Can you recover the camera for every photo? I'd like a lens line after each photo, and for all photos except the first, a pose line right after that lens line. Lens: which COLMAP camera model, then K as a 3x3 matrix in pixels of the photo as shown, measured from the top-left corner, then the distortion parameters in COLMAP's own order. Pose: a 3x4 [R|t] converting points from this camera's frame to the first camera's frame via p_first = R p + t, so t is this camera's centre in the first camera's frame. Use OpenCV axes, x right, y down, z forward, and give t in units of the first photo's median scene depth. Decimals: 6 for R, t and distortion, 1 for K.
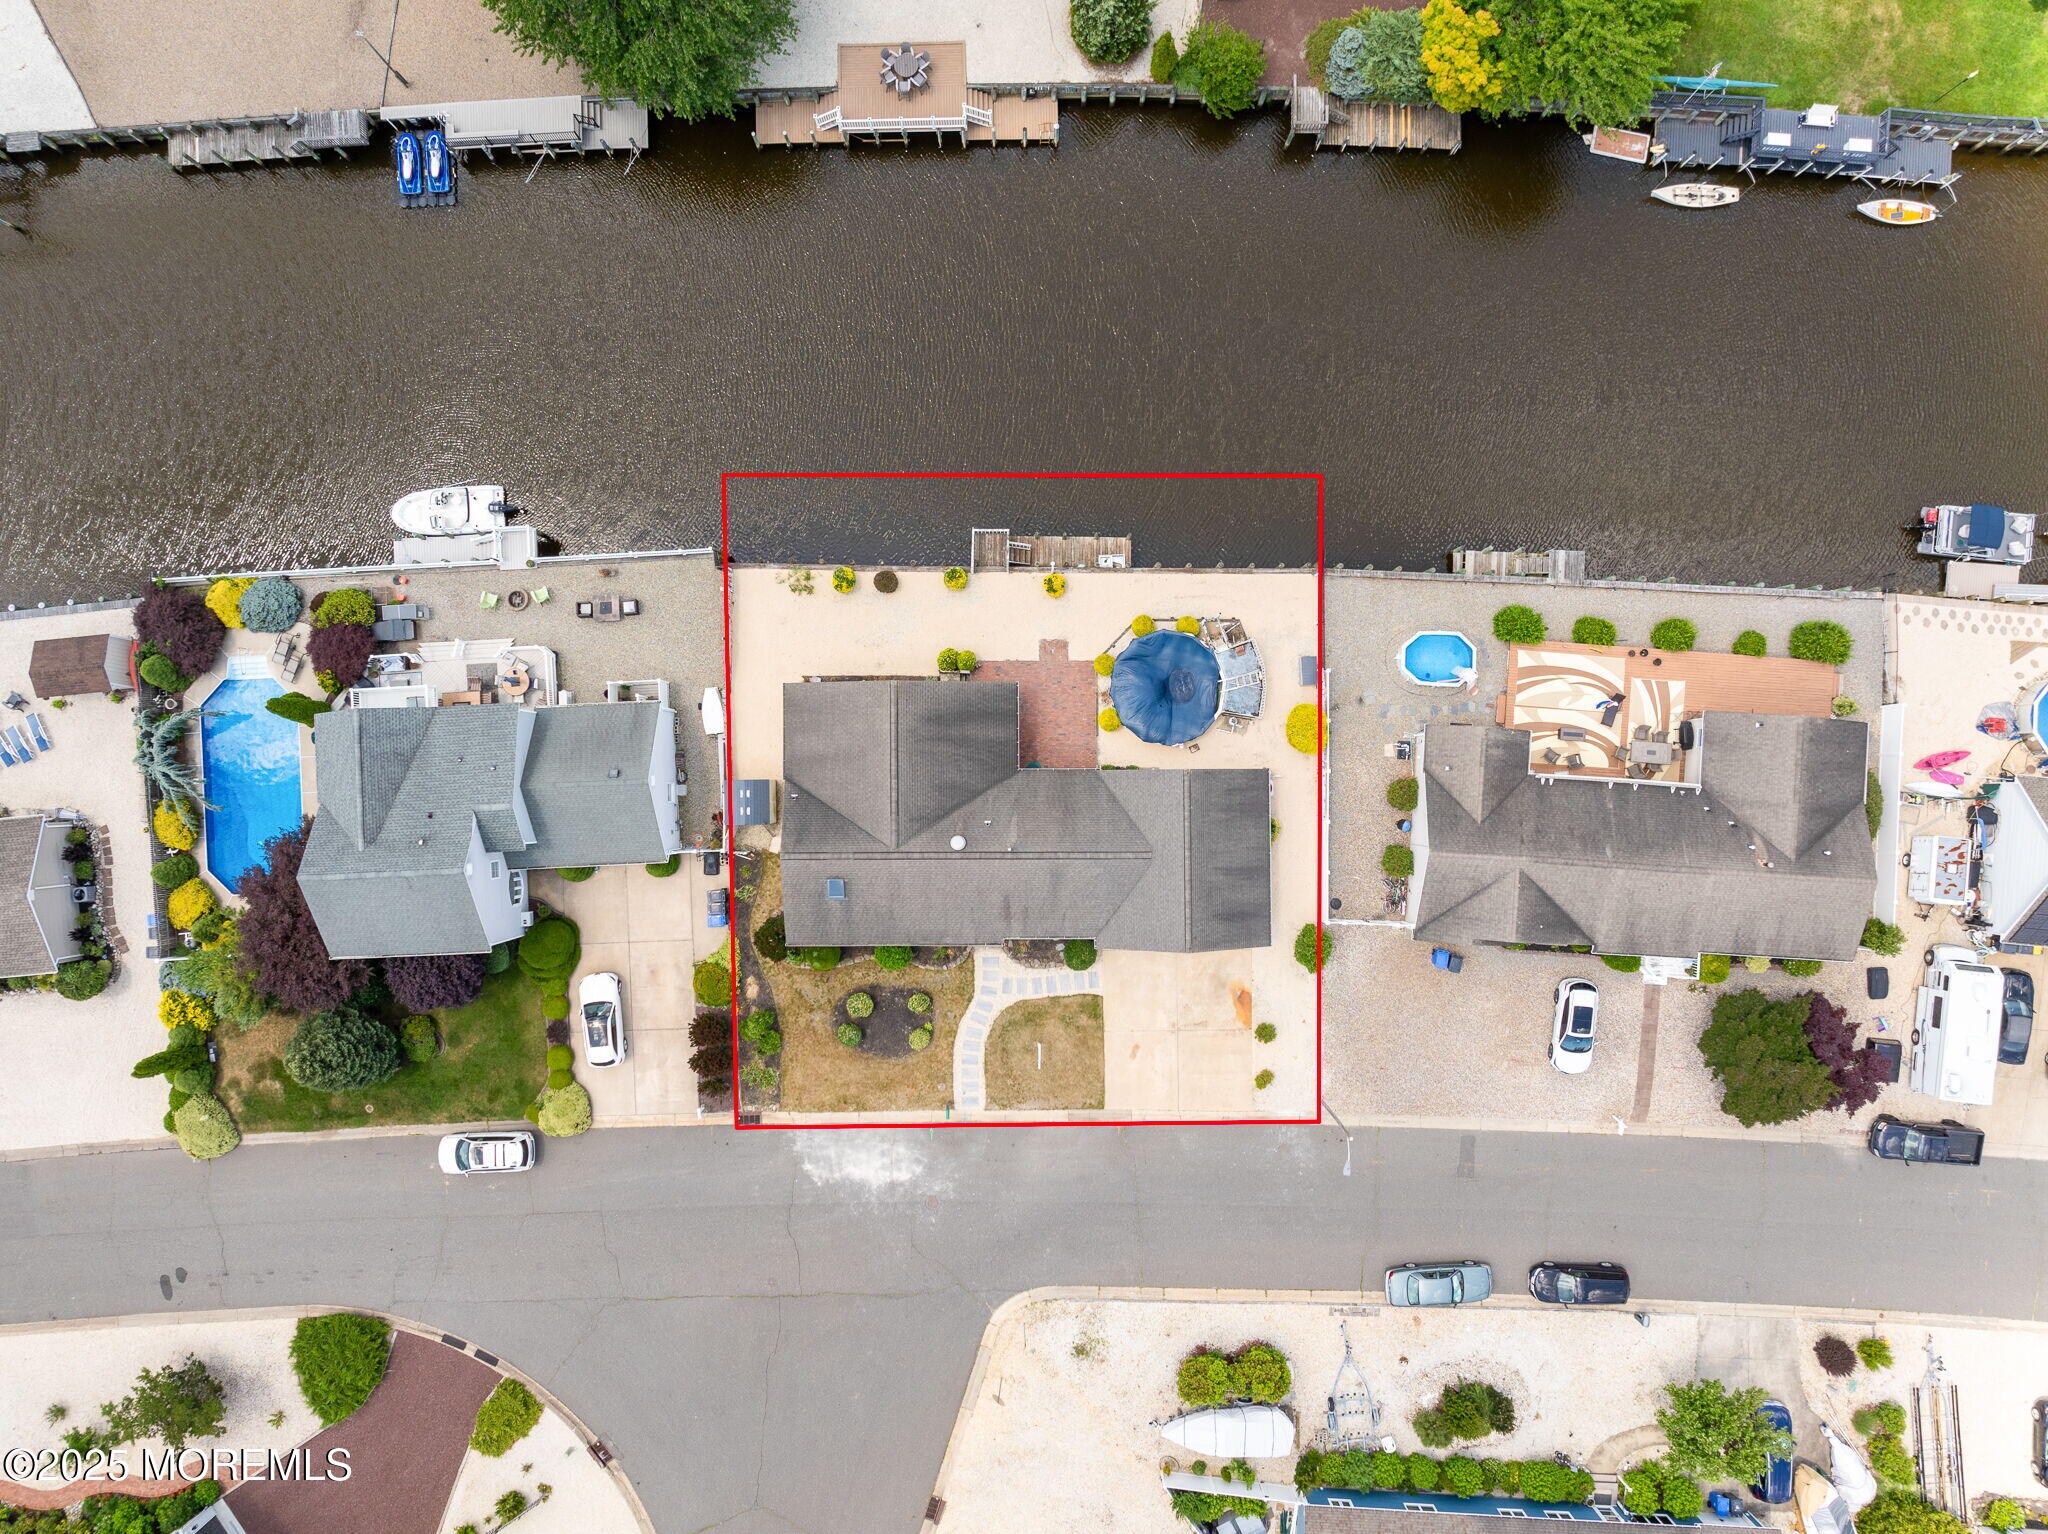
lens RADIAL K [[1508.0, 0, 1037.3], [0, 1508.0, 765.2], [0, 0, 1]] dist [-0.036847, -0.000395]
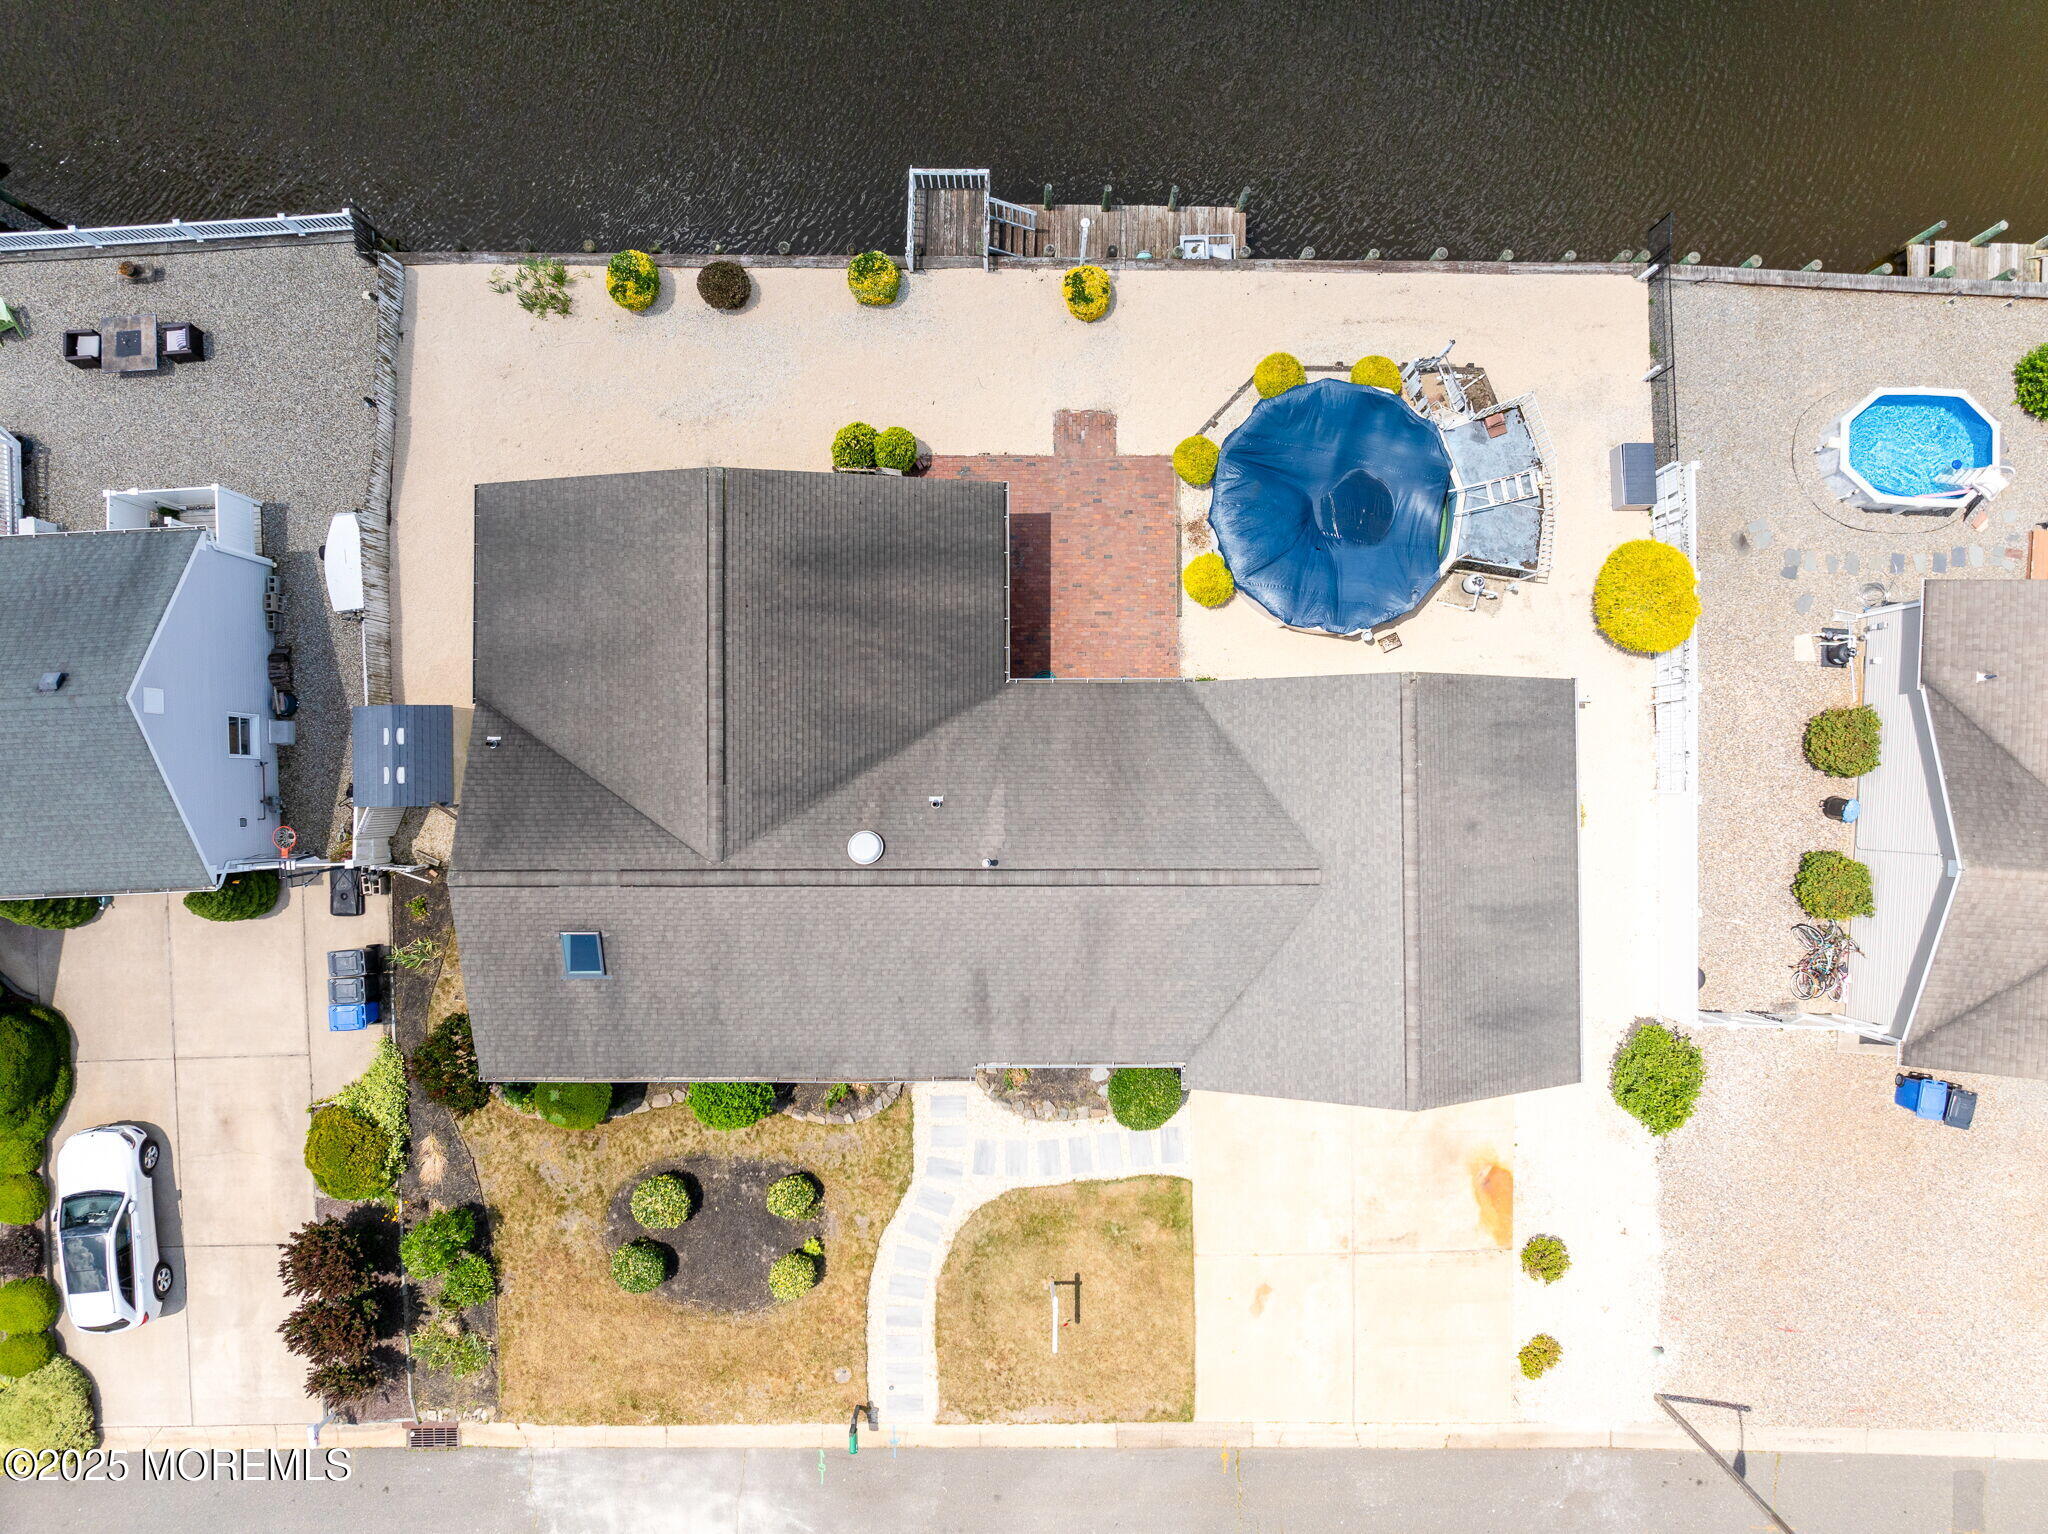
lens RADIAL K [[1508.0, 0, 1028.6], [0, 1508.0, 754.1], [0, 0, 1]] dist [-0.036847, -0.000395]
pose [[0.999983, 0.000033, -0.005779, -0.003797], [-0.000077, 0.999970, -0.007745, 0.026637], [0.005779, 0.007745, 0.999953, 0.539313]]
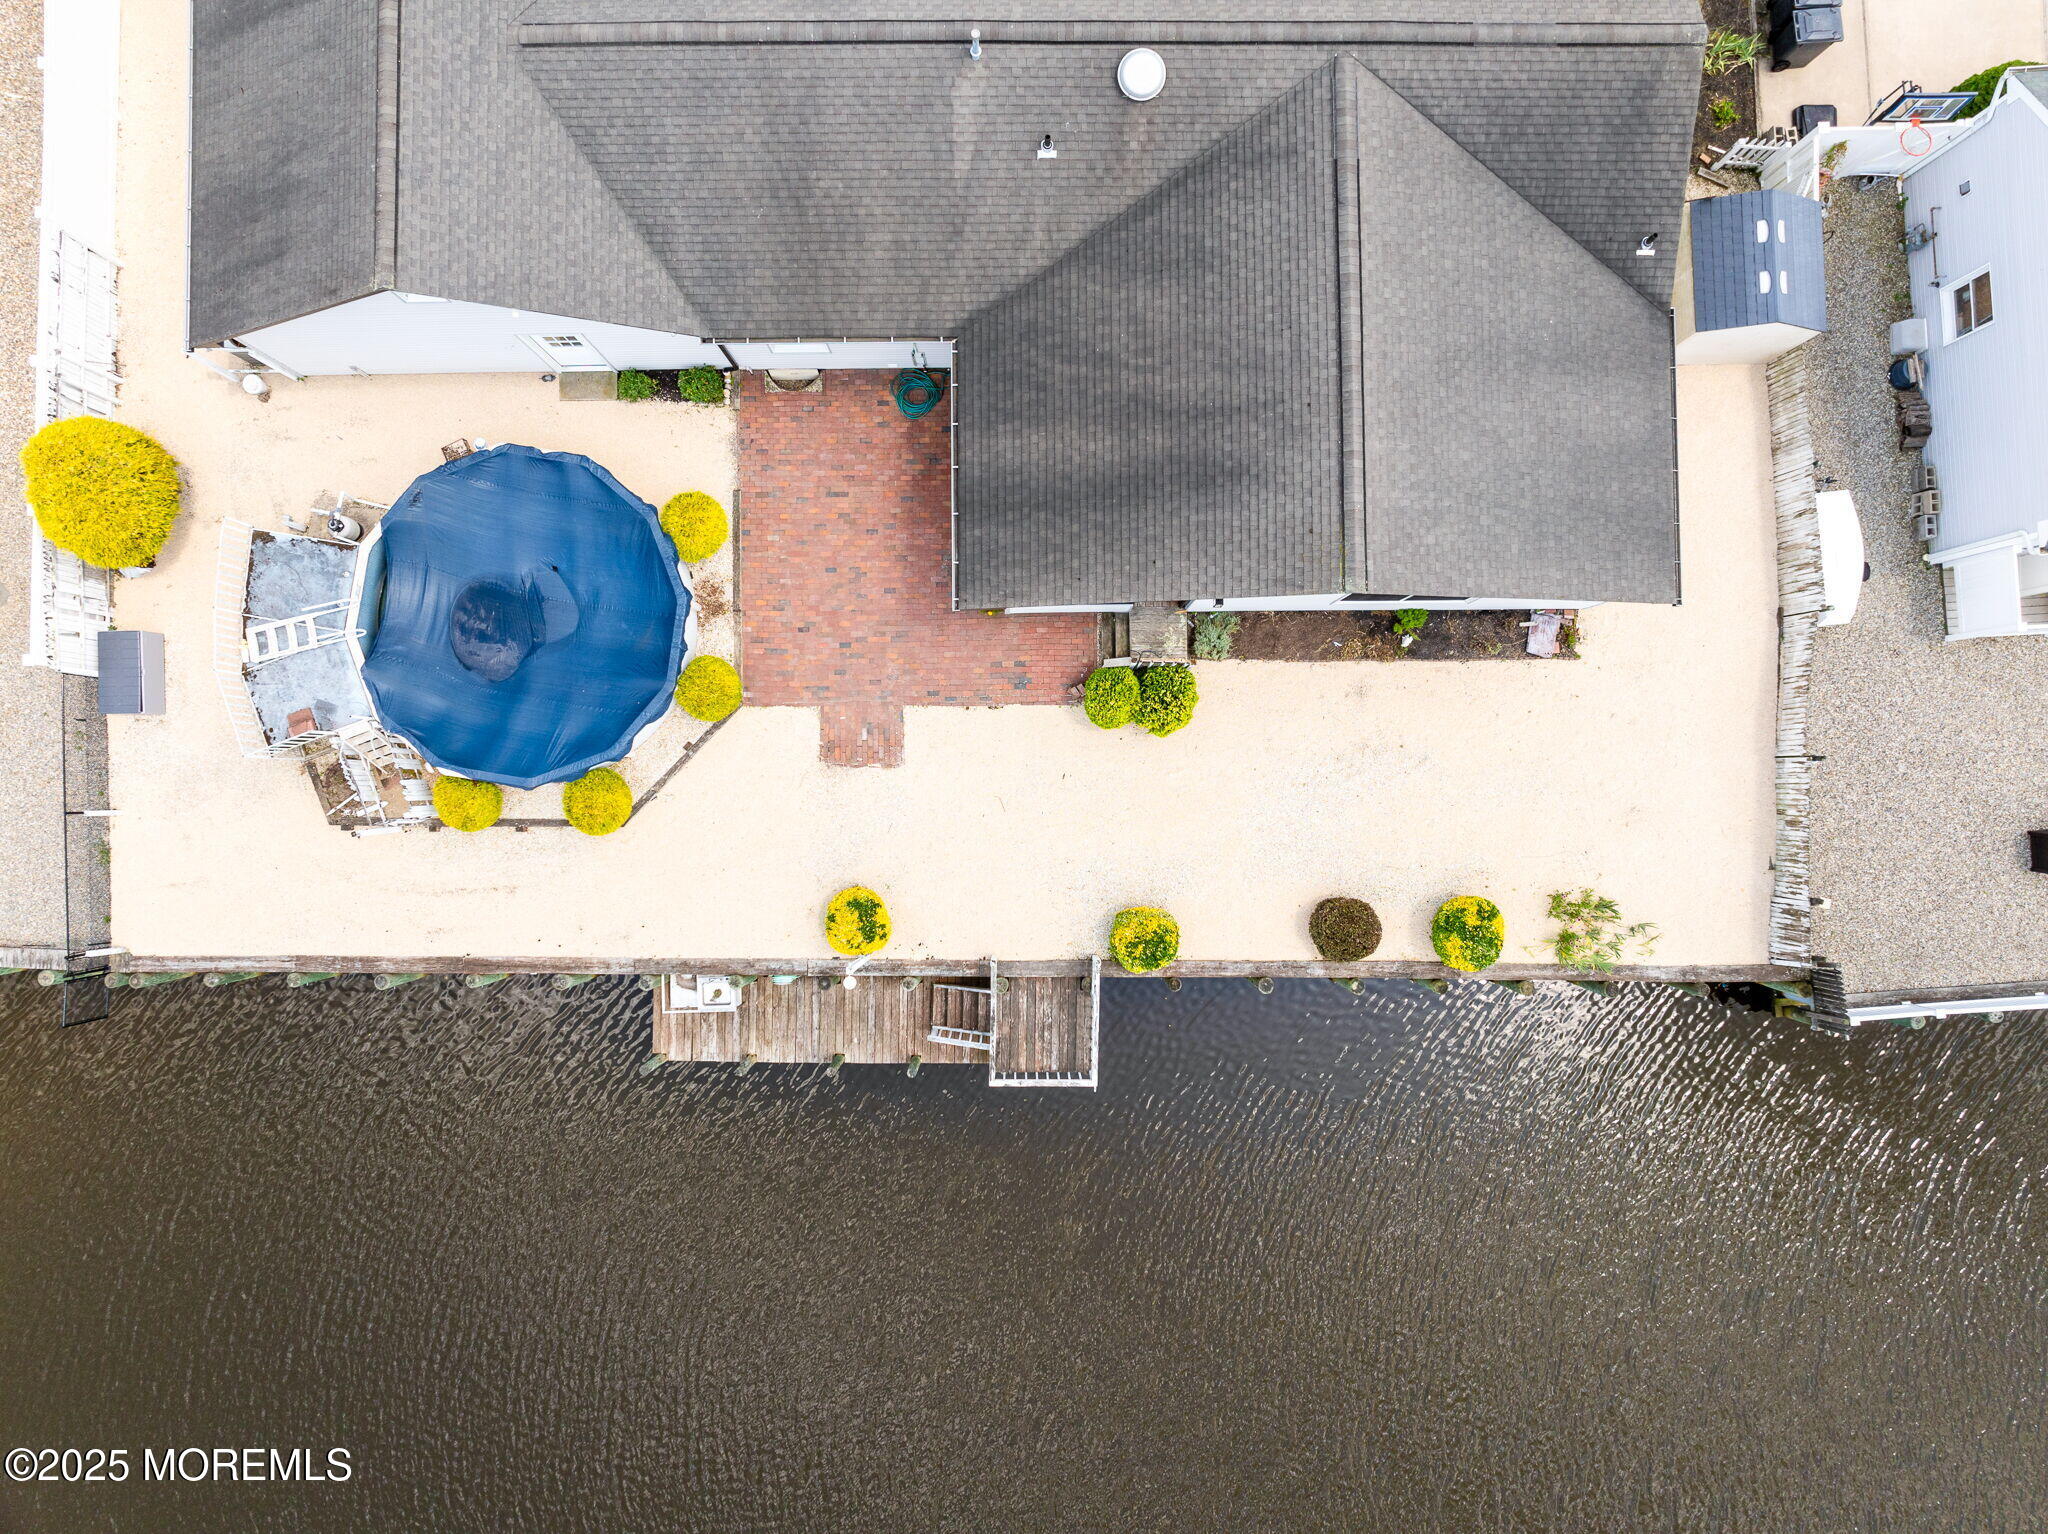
lens RADIAL K [[1508.0, 0, 1026.7], [0, 1508.0, 724.1], [0, 0, 1]] dist [-0.036847, -0.000395]
pose [[-0.999905, 0.002731, -0.013496, -0.022754], [-0.003420, -0.998679, 0.051276, -0.092053], [-0.013339, 0.051318, 0.998593, 0.654303]]
